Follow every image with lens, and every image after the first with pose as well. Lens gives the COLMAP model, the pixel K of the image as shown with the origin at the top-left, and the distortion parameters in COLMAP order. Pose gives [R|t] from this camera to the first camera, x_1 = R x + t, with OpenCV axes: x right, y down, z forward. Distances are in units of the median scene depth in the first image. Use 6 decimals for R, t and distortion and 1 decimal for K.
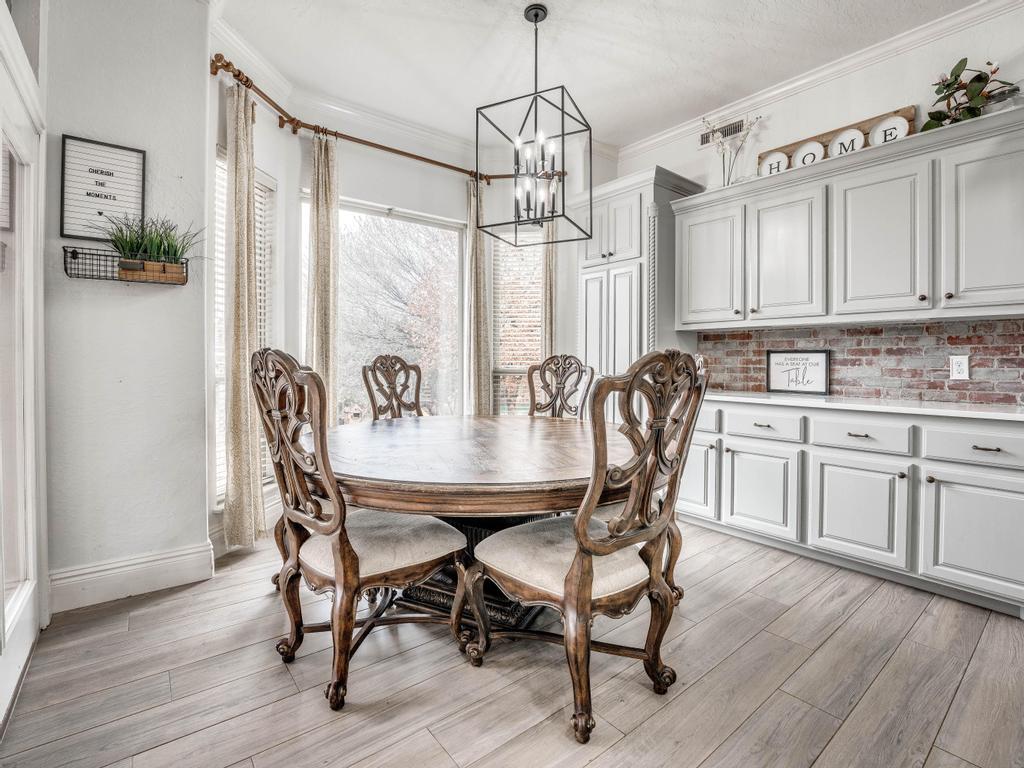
lens RADIAL K [[486.9, 0, 509.4], [0, 486.9, 364.9], [0, 0, 1]] dist [-0.026428, 0.000157]
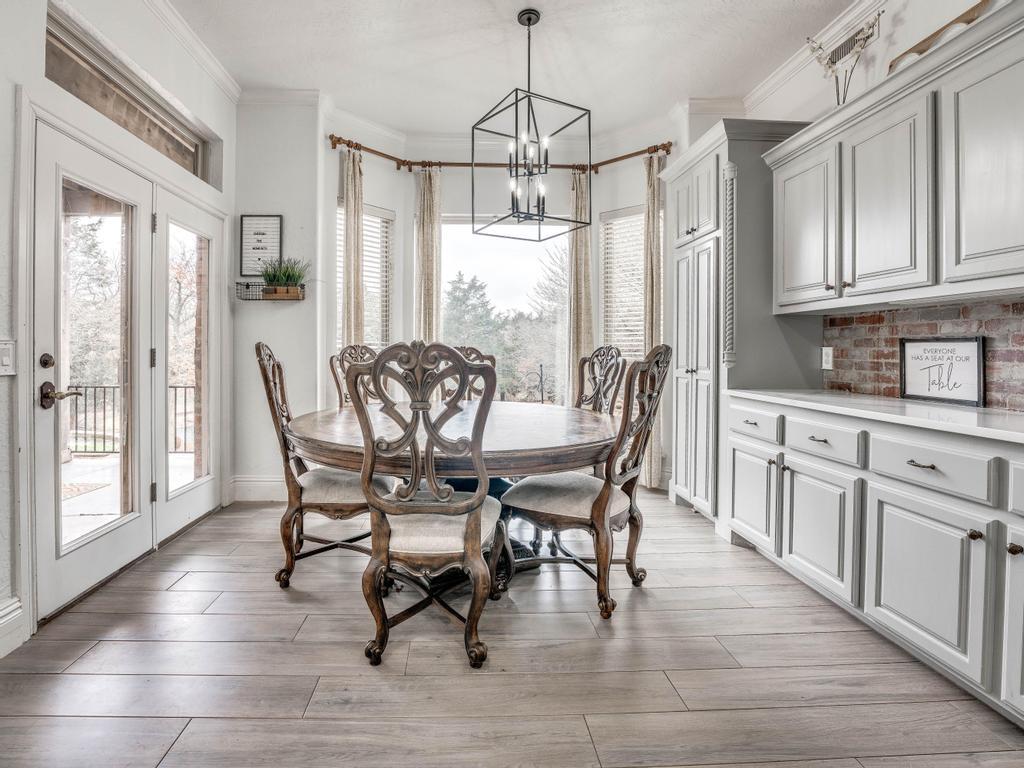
lens RADIAL K [[493.9, 0, 465.5], [0, 493.9, 353.9], [0, 0, 1]] dist [-0.022237, -0.000049]
pose [[0.800181, 0.005497, -0.599734, 0.494762], [-0.009492, 0.999949, -0.003499, 0.000939], [0.599684, 0.008492, 0.800192, 0.065369]]
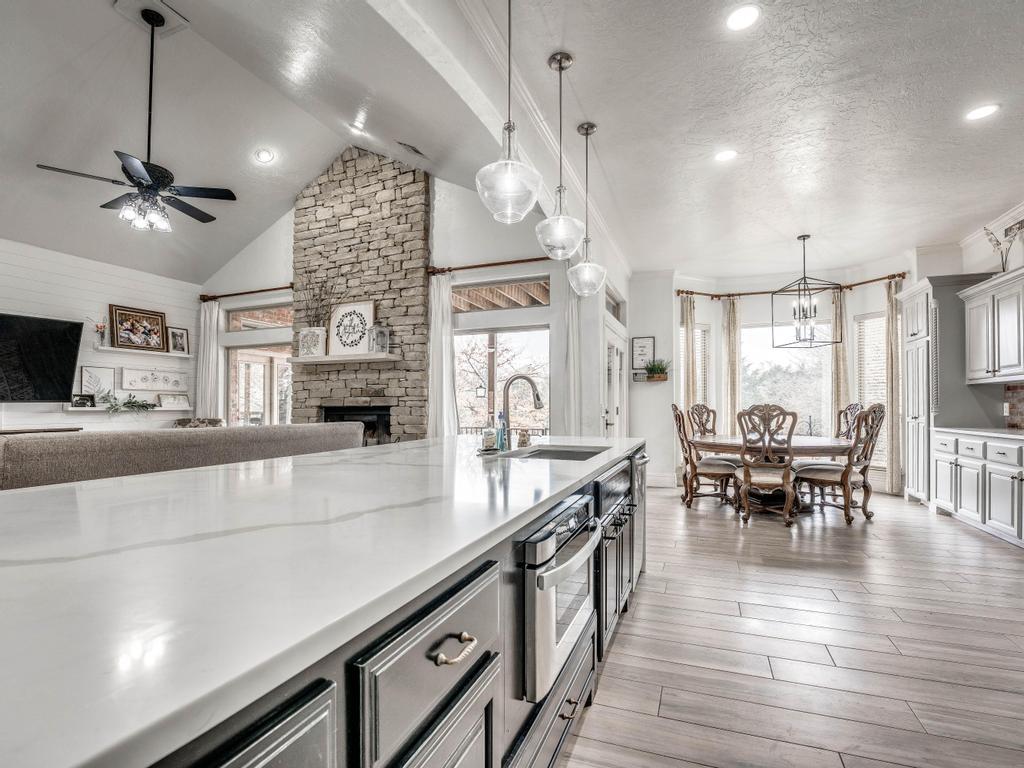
lens RADIAL K [[480.5, 0, 508.7], [0, 480.5, 405.5], [0, 0, 1]] dist [-0.022125, 0.000150]
pose [[0.504213, -0.006680, -0.863554, 0.990680], [-0.004128, 0.999940, -0.010145, 0.009101], [0.863570, 0.008680, 0.504155, -0.938418]]
